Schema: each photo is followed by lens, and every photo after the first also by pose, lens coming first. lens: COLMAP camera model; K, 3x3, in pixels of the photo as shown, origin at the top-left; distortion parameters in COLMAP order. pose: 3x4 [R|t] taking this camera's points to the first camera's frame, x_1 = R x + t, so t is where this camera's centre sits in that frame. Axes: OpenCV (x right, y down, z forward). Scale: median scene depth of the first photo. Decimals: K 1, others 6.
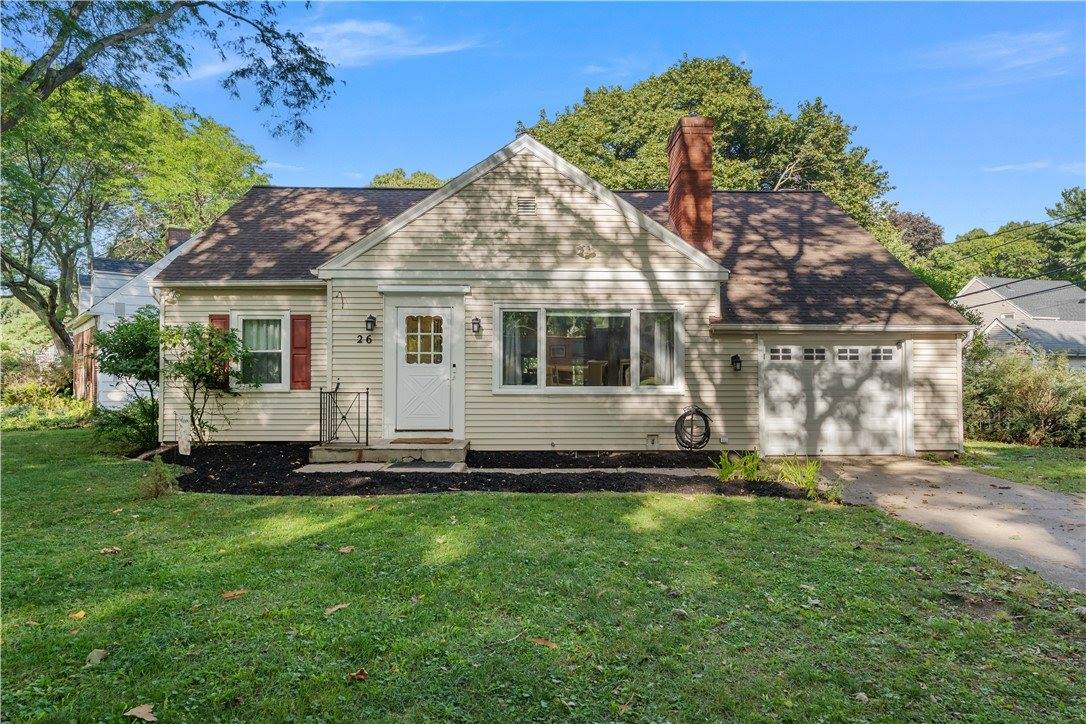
lens RADIAL K [[676.9, 0, 543.0], [0, 676.9, 362.0], [0, 0, 1]] dist [0.003622, 0.000148]
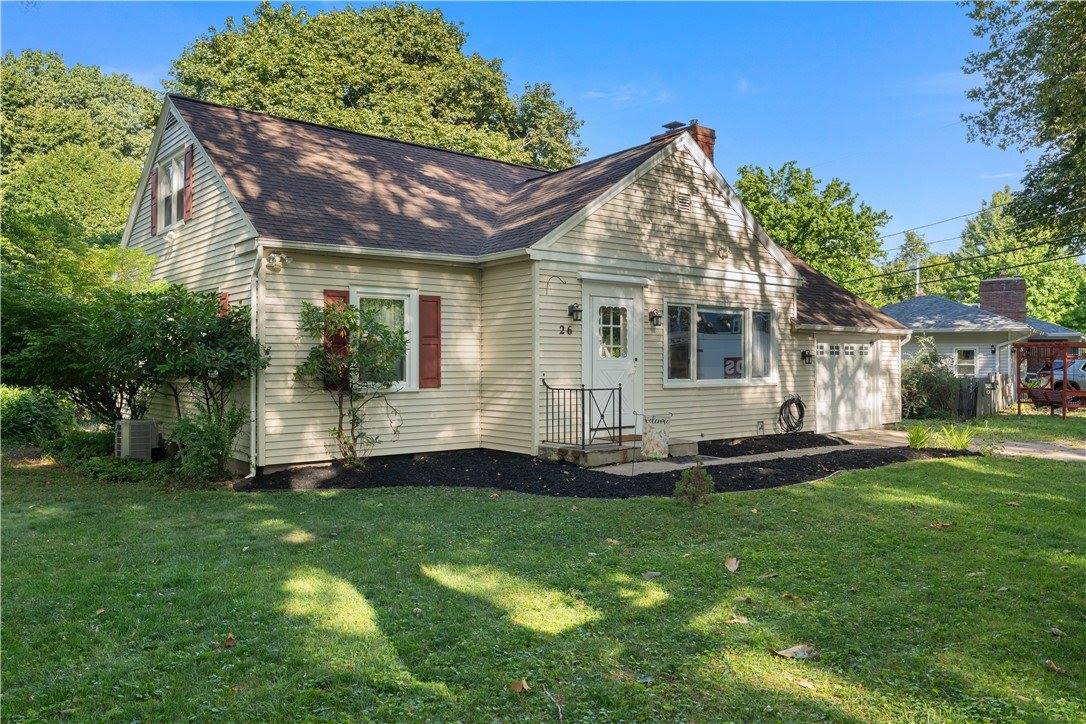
lens RADIAL K [[817.6, 0, 543.0], [0, 817.6, 362.0], [0, 0, 1]] dist [-0.006288, -0.001509]
pose [[0.779578, -0.002758, 0.626299, -0.961444], [-0.010275, 0.999799, 0.017193, -0.009758], [-0.626220, -0.019839, 0.779394, 0.171613]]
